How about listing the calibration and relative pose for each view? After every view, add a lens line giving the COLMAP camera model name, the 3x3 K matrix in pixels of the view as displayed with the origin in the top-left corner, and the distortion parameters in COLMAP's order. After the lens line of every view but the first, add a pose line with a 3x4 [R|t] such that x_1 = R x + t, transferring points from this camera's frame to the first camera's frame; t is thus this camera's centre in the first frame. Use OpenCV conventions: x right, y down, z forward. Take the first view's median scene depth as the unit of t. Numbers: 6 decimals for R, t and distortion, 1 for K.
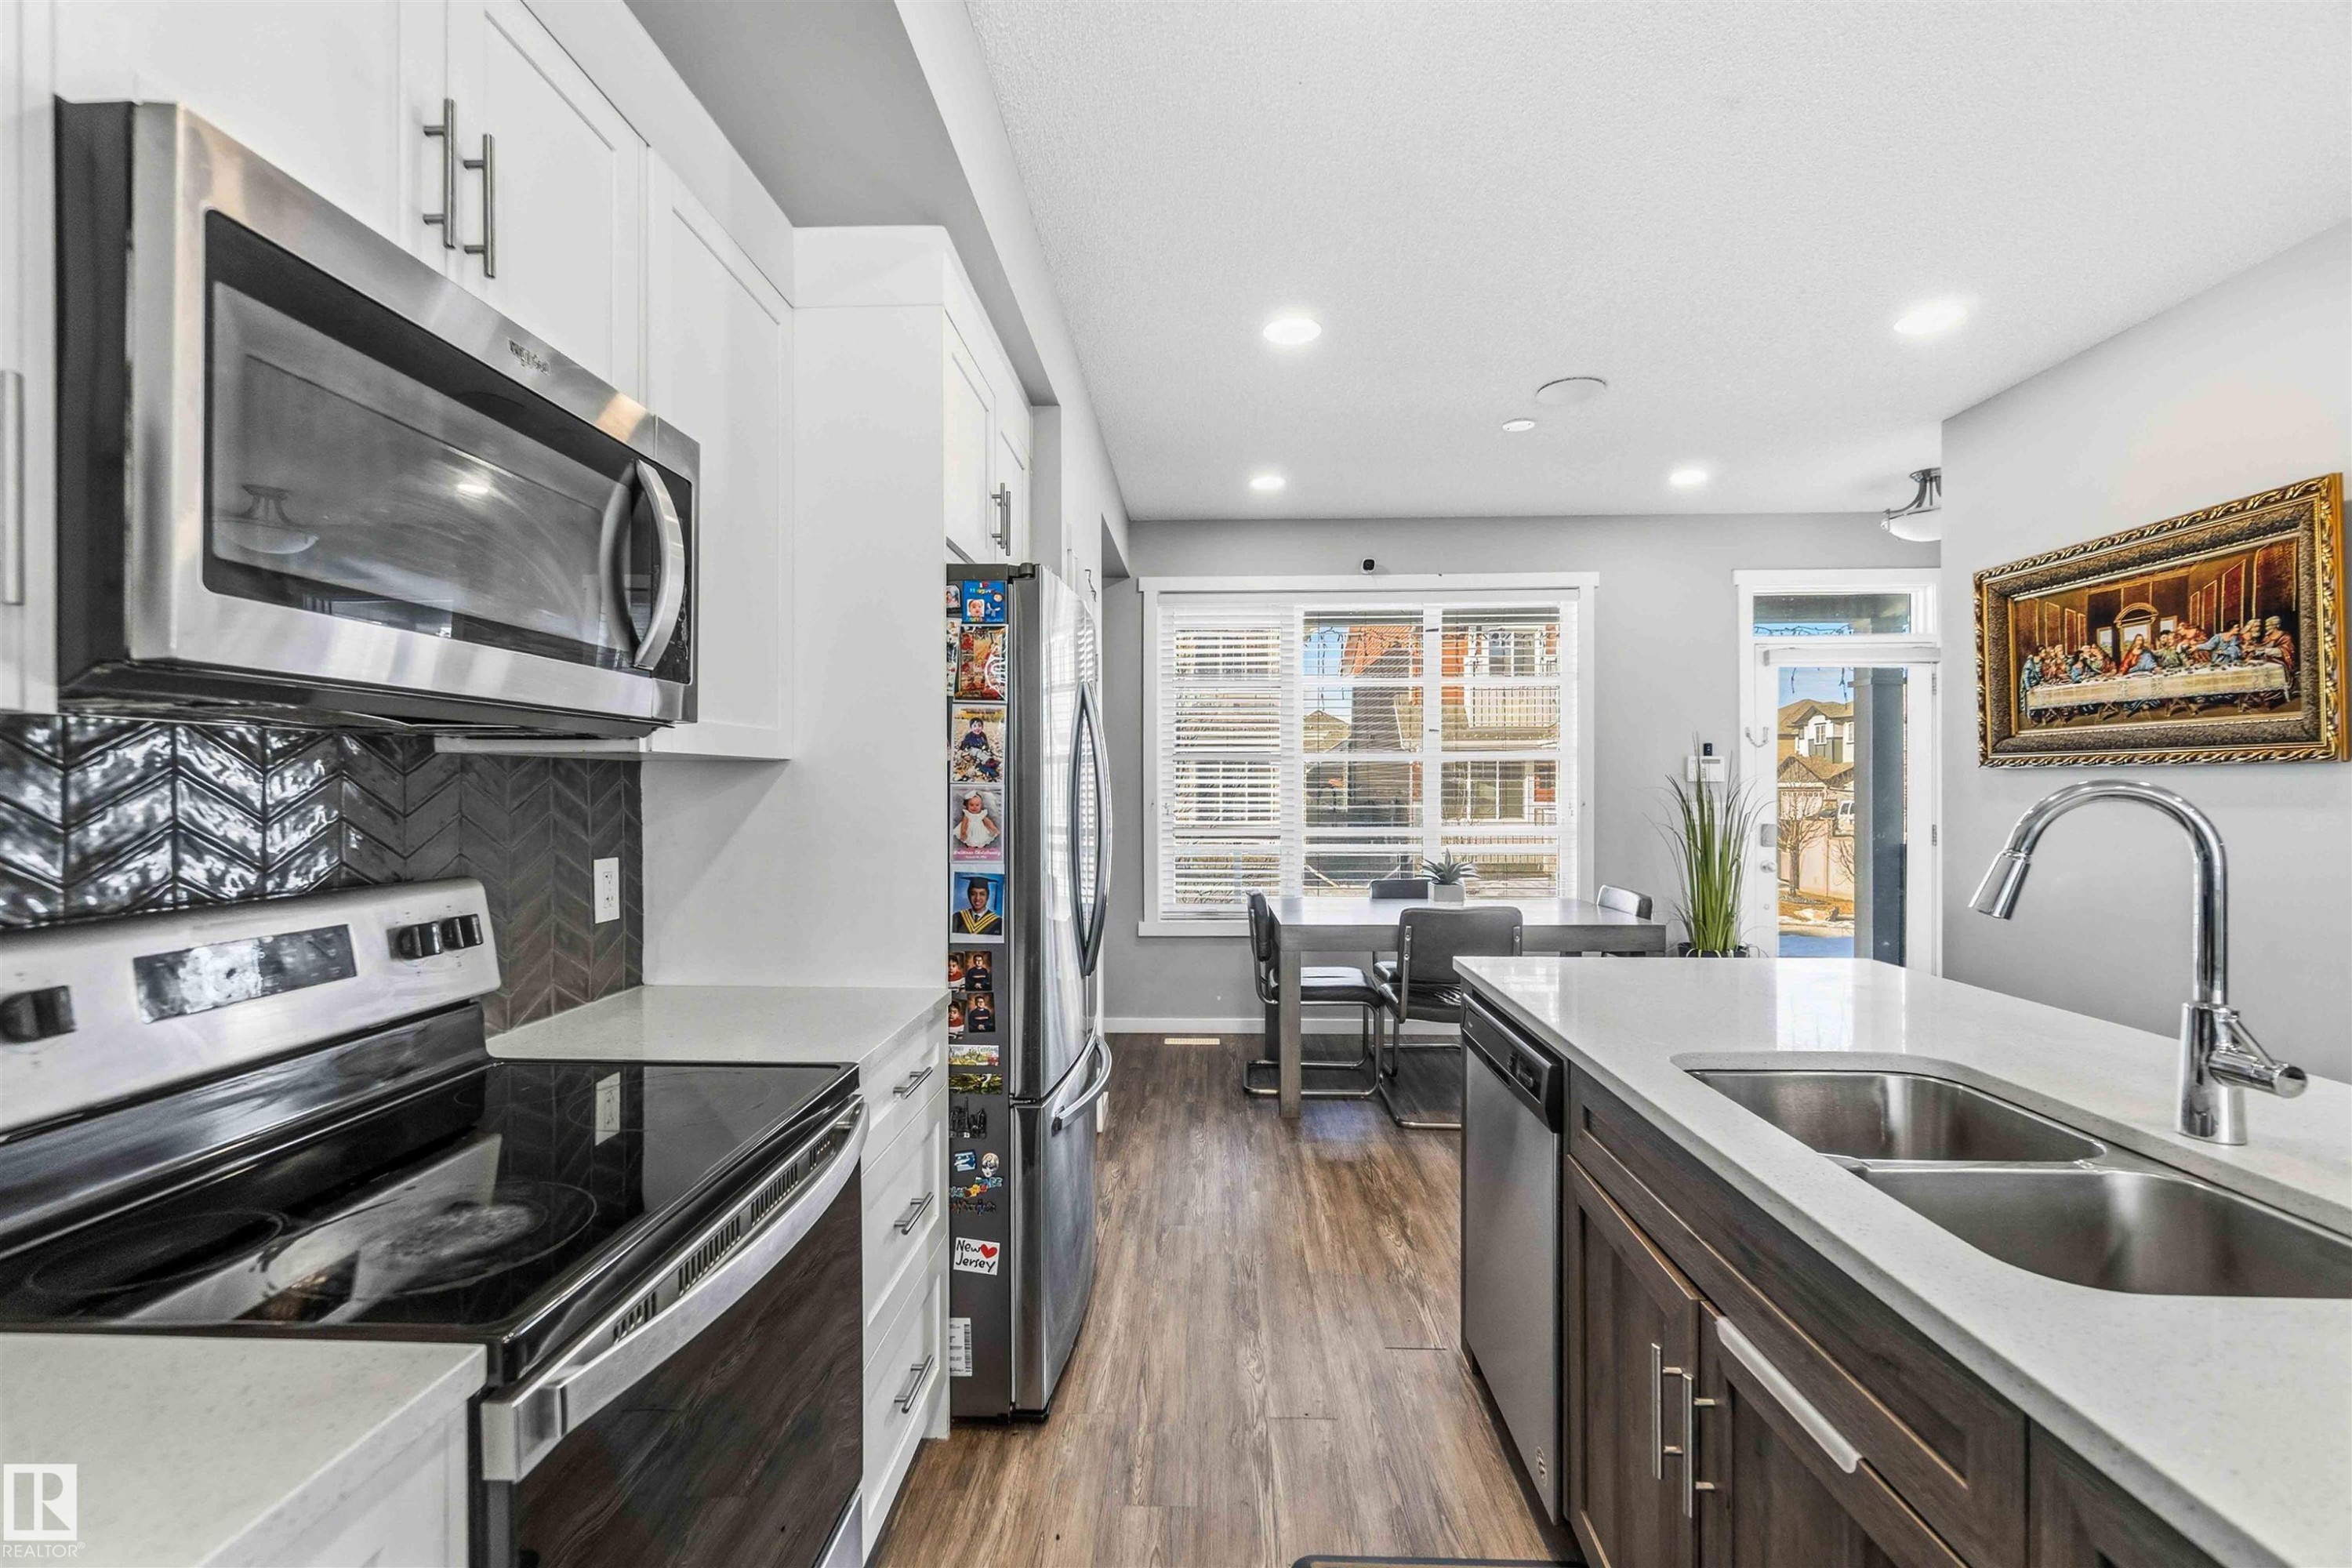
lens RADIAL K [[1038.0, 0, 1192.5], [0, 1038.0, 778.9], [0, 0, 1]] dist [-0.005949, 0.001540]
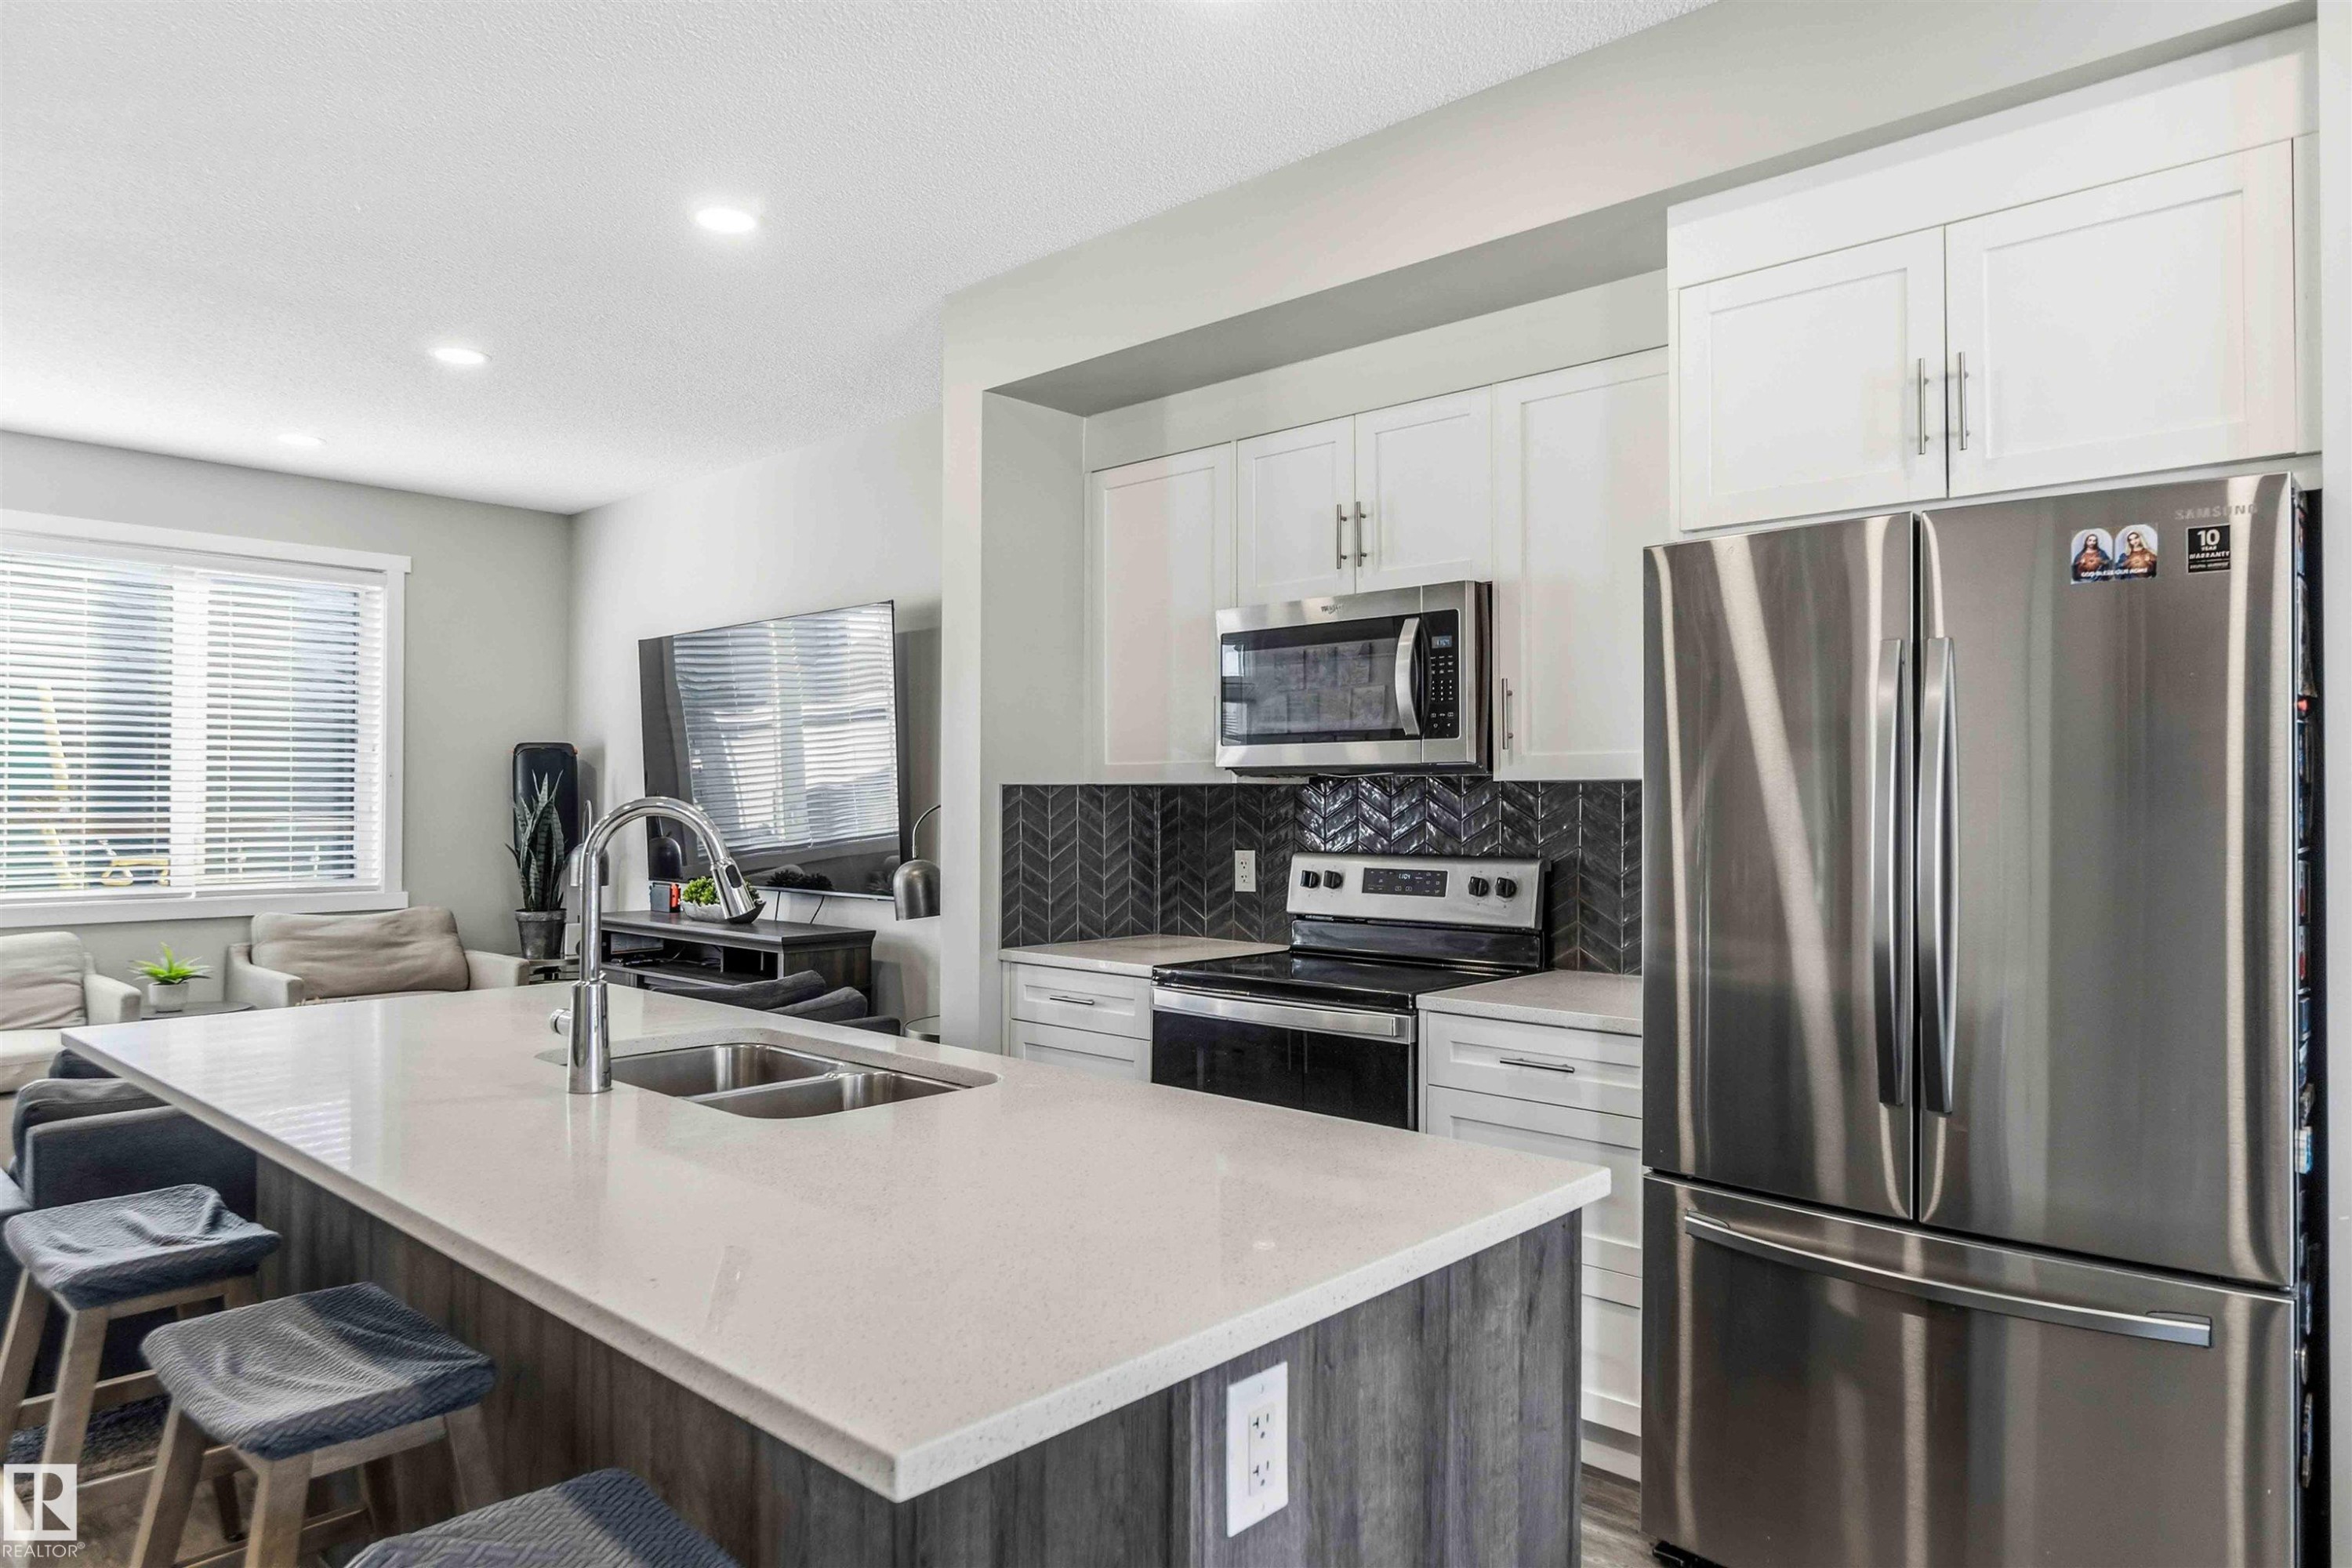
lens RADIAL K [[1446.4, 0, 1175.3], [0, 1446.4, 779.8], [0, 0, 1]] dist [-0.002415, 0.002388]
pose [[-0.661731, -0.010608, -0.749666, 0.652484], [0.005391, 0.999807, -0.018907, 0.004168], [0.749722, -0.016553, -0.661546, 0.965729]]
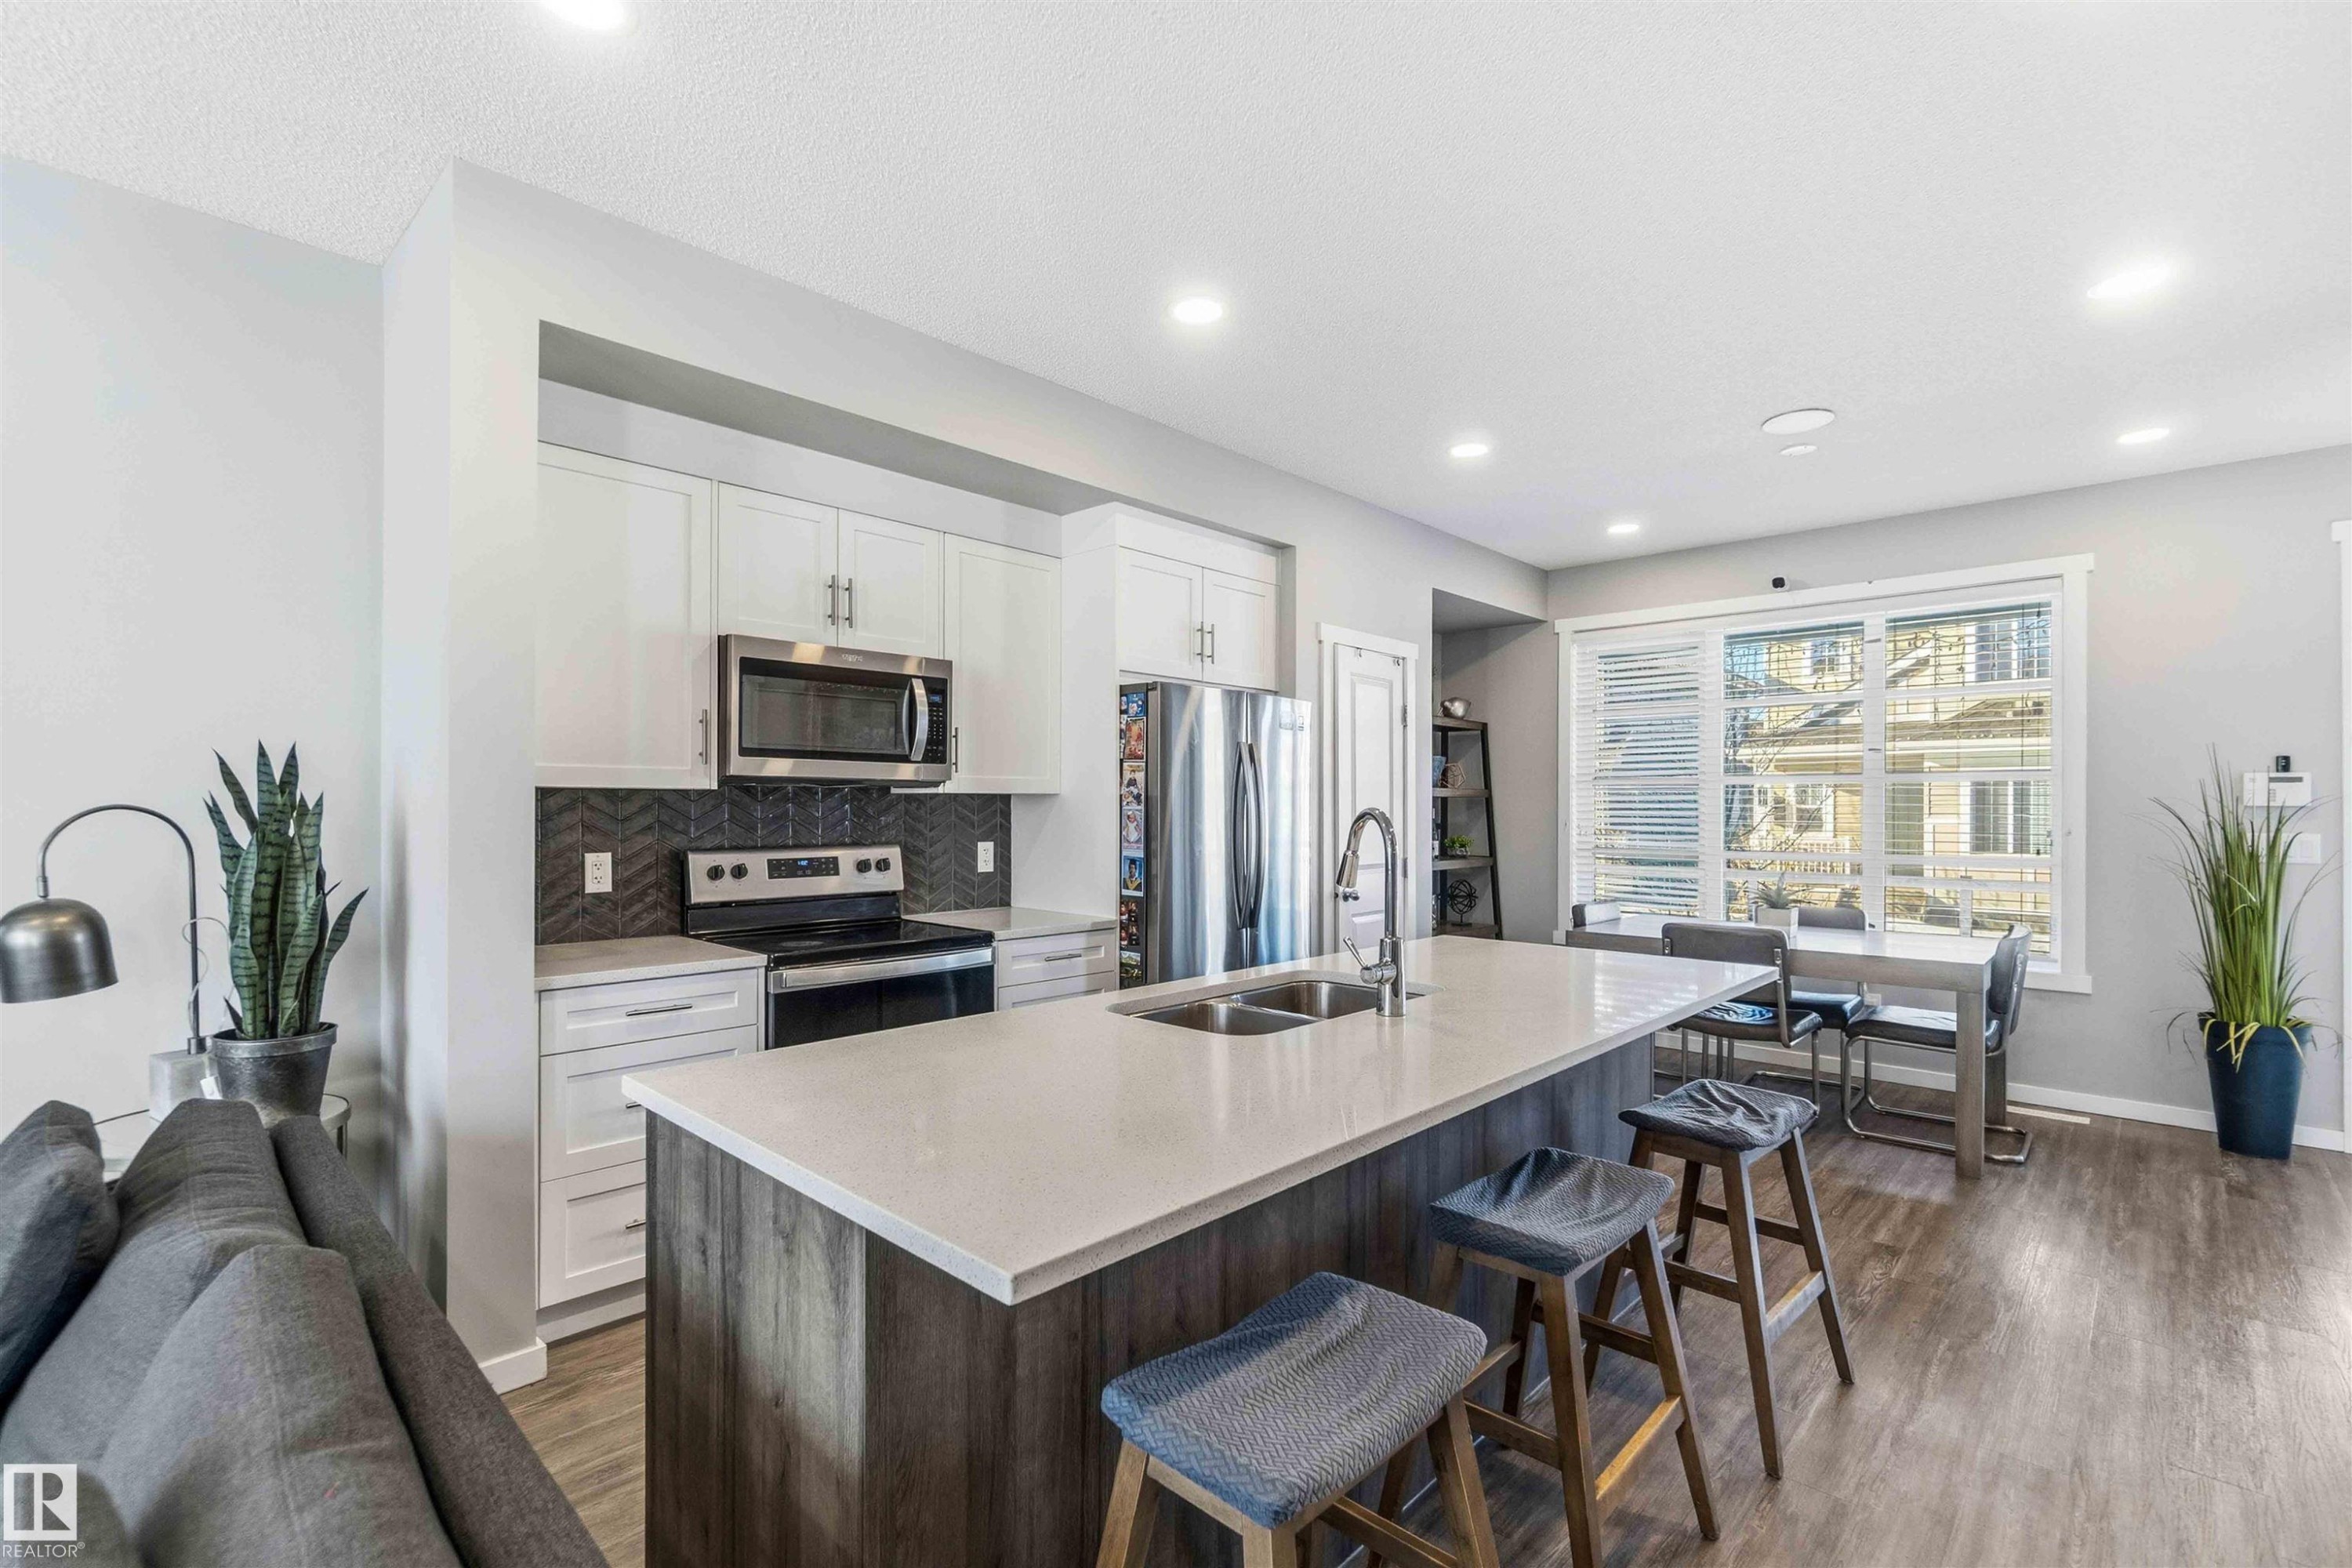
lens RADIAL K [[1038.0, 0, 1177.1], [0, 1038.0, 806.3], [0, 0, 1]] dist [-0.005949, 0.001540]
pose [[0.740899, 0.003794, -0.671605, 0.678162], [0.001564, 0.999972, 0.007373, -0.005955], [0.671614, -0.006513, 0.740872, -0.178944]]
